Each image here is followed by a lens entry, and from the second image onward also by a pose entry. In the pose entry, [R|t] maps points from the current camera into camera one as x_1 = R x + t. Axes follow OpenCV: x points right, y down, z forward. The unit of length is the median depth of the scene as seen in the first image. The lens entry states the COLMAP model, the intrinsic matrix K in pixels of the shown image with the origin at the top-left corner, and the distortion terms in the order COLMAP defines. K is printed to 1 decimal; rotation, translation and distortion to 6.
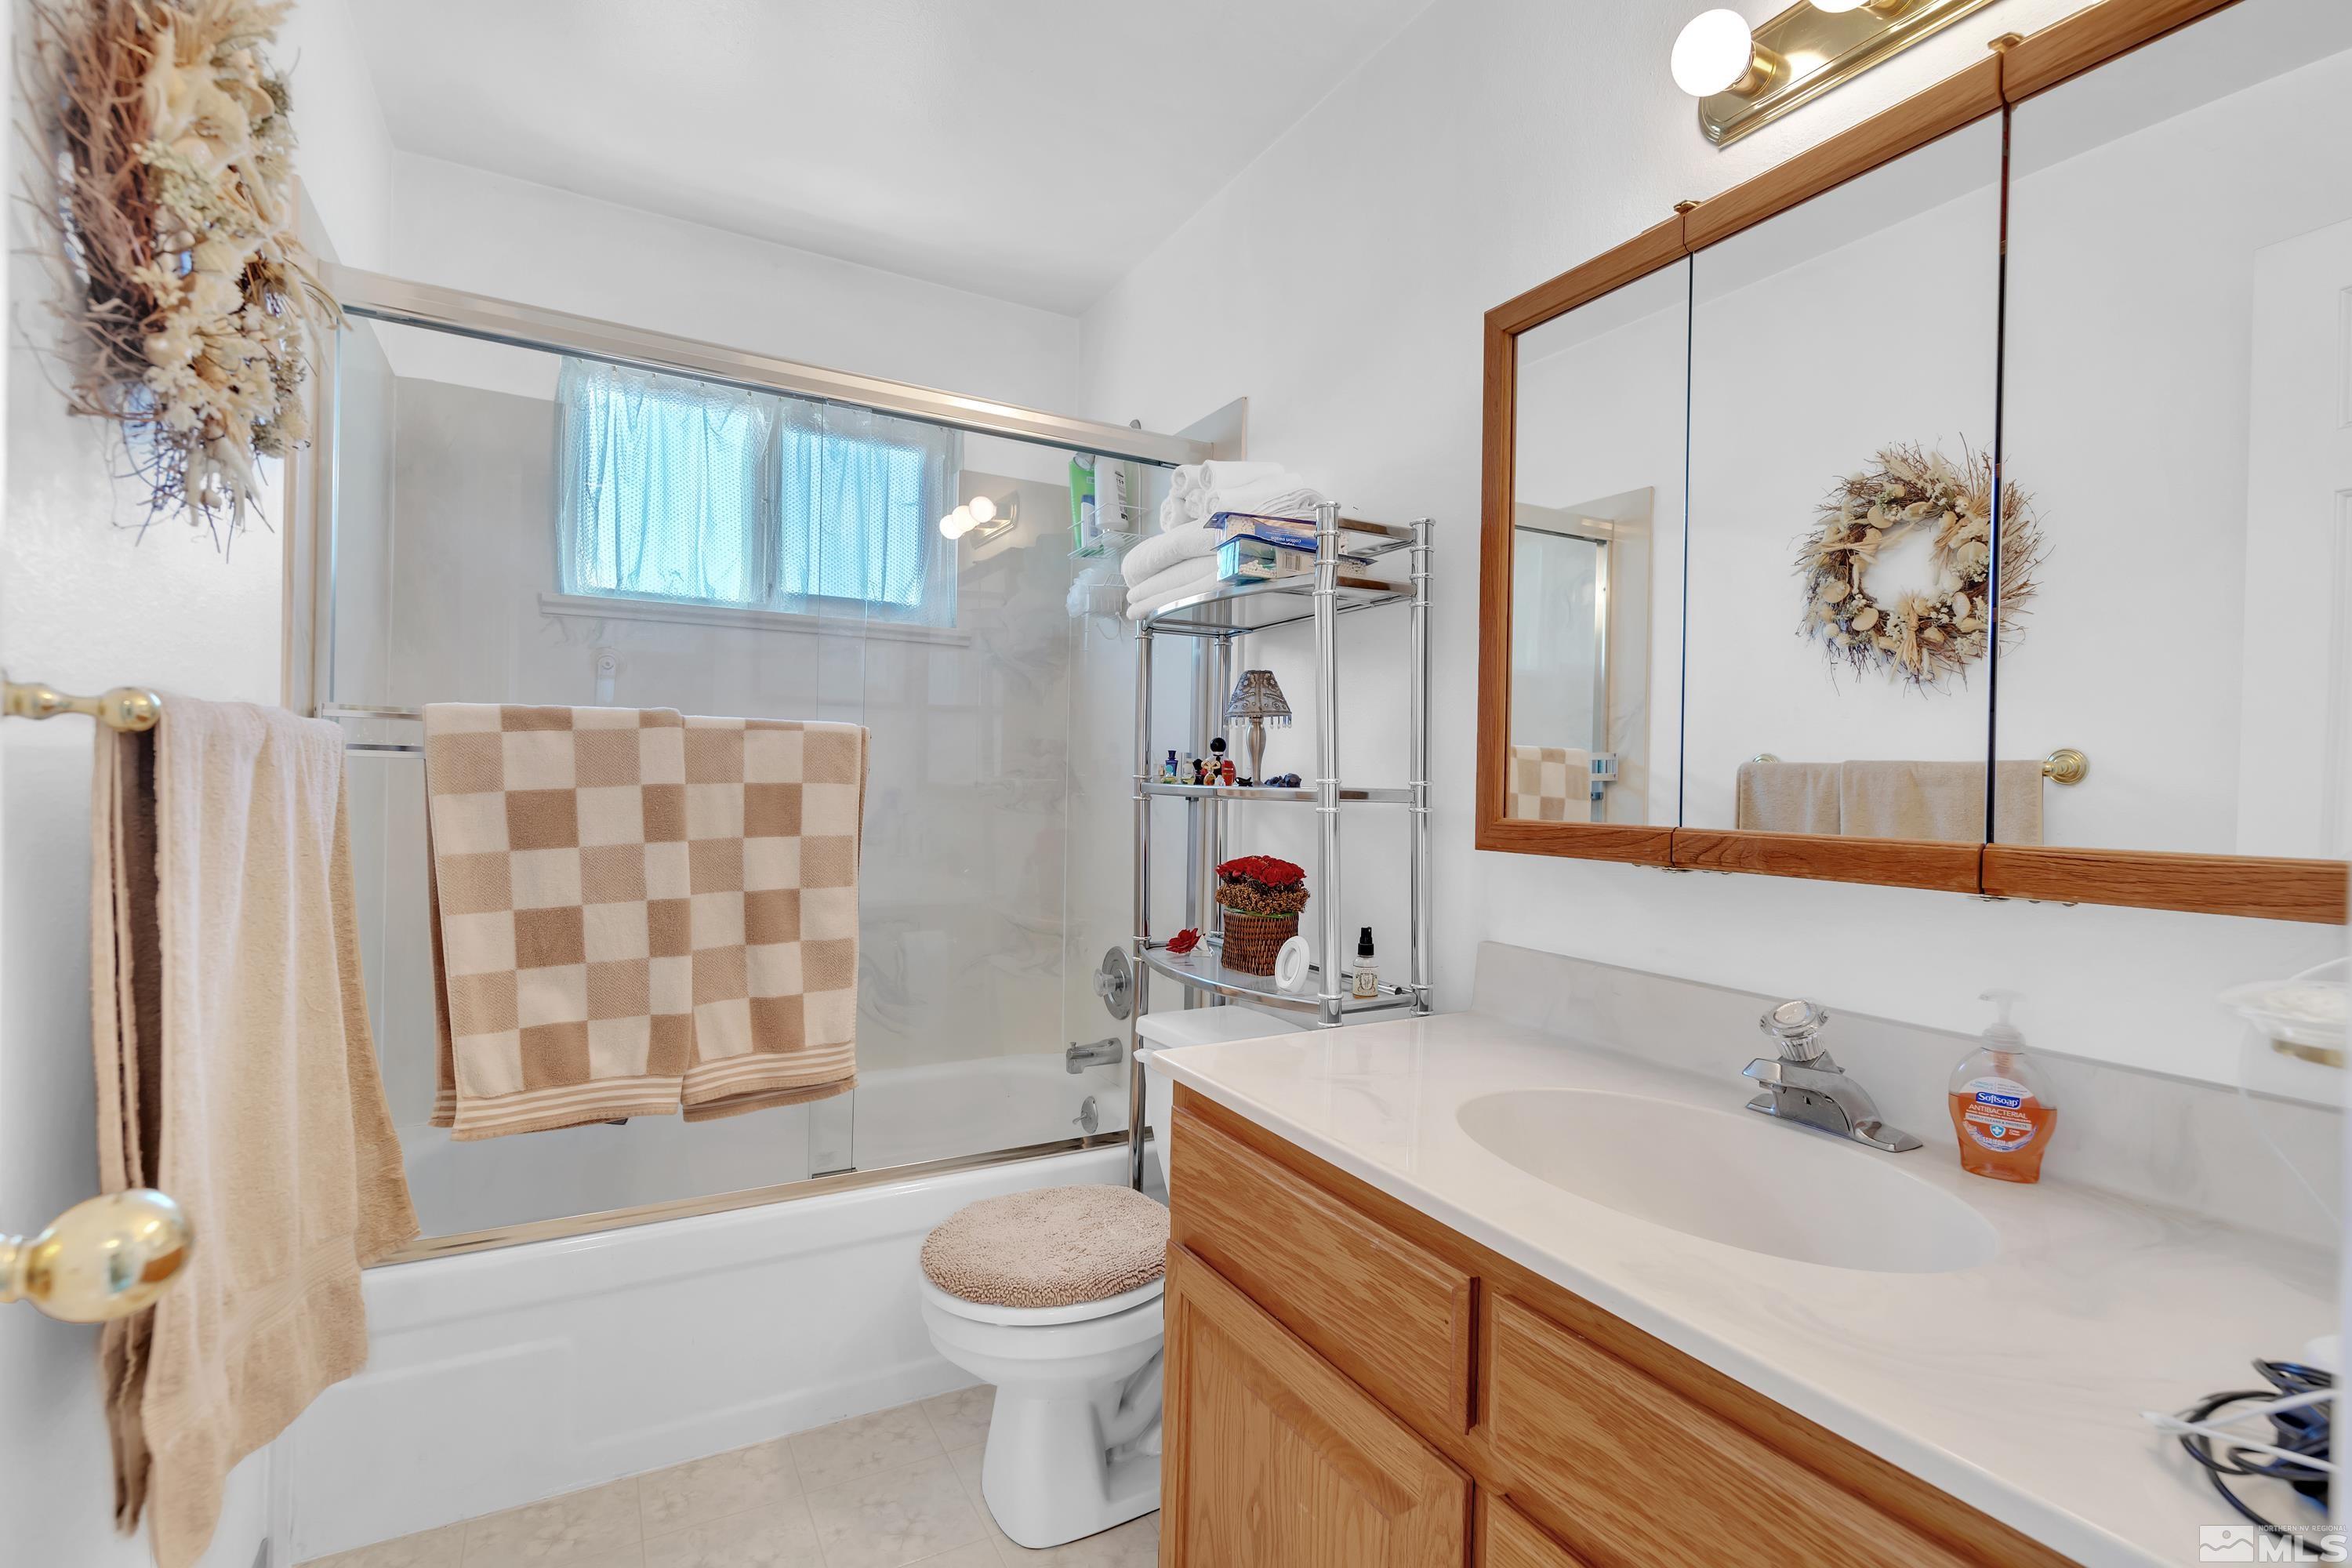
lens RADIAL K [[1095.7, 0, 1186.2], [0, 1095.7, 791.3], [0, 0, 1]] dist [0.007921, -0.000582]
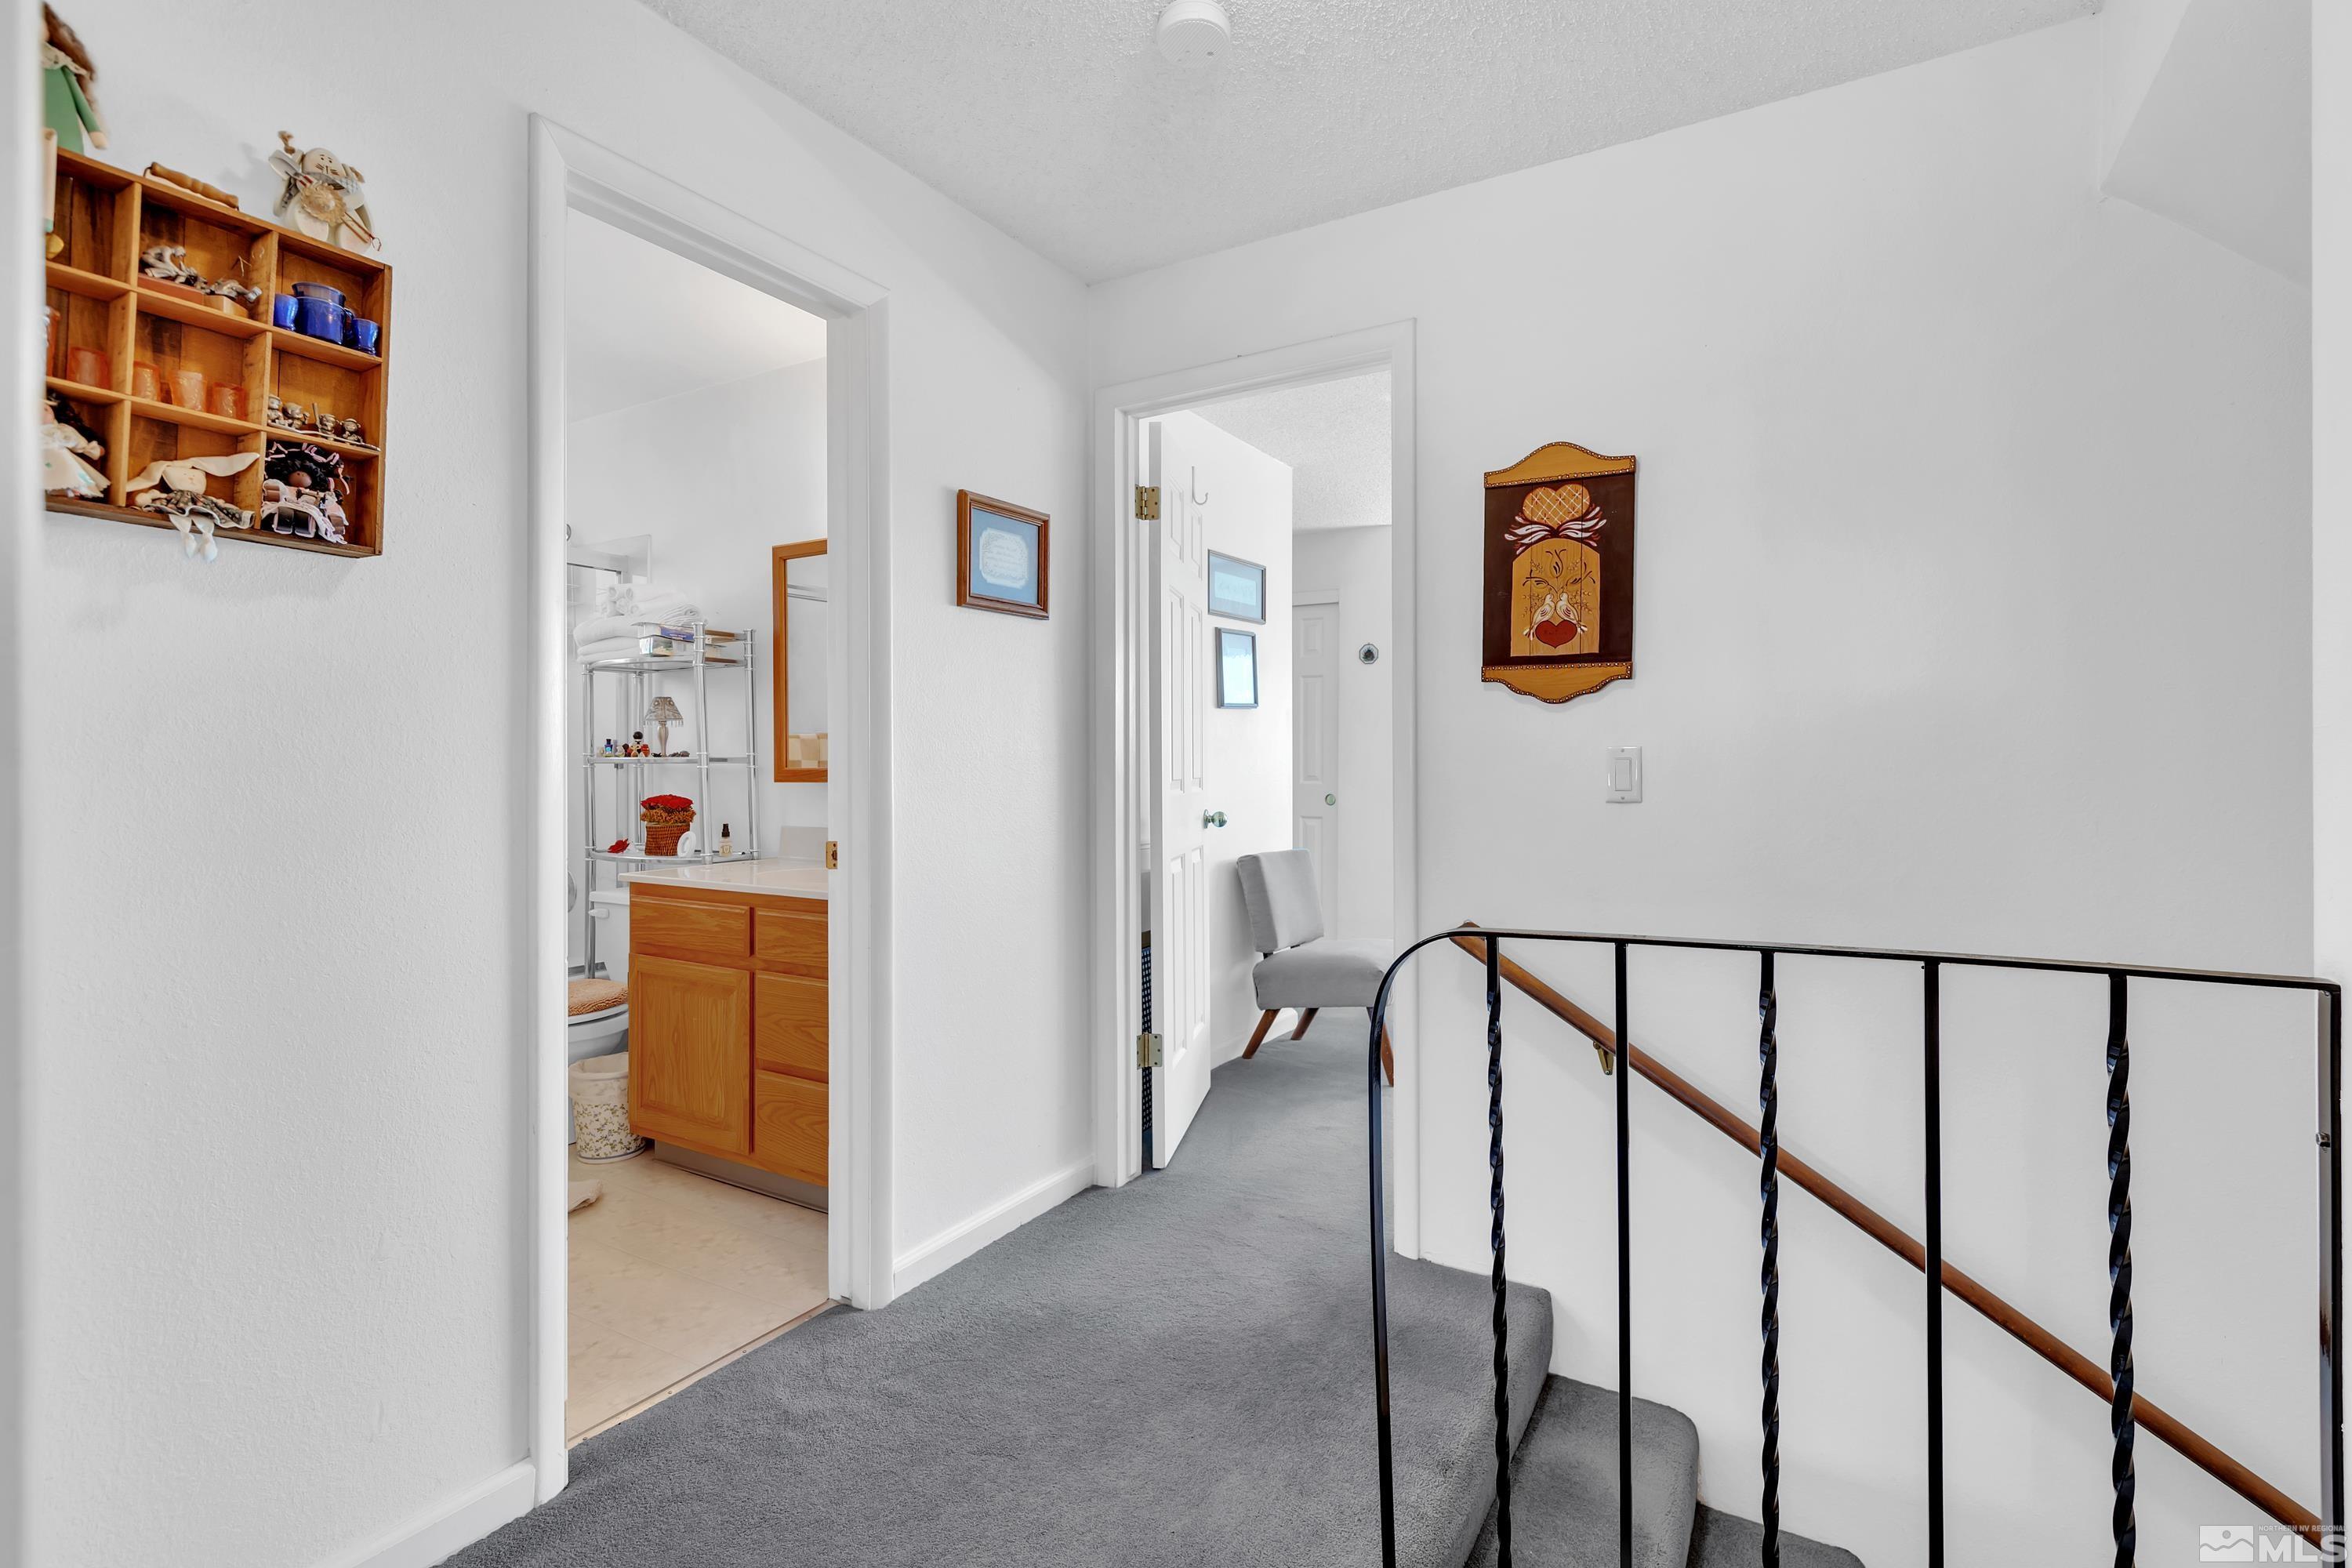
lens RADIAL K [[1095.7, 0, 1197.6], [0, 1095.7, 772.1], [0, 0, 1]] dist [0.007921, -0.000582]
pose [[0.860703, -0.021515, 0.508653, -0.108231], [0.023294, 0.999725, 0.002869, 0.037483], [-0.508575, 0.009380, 0.860967, -1.116890]]
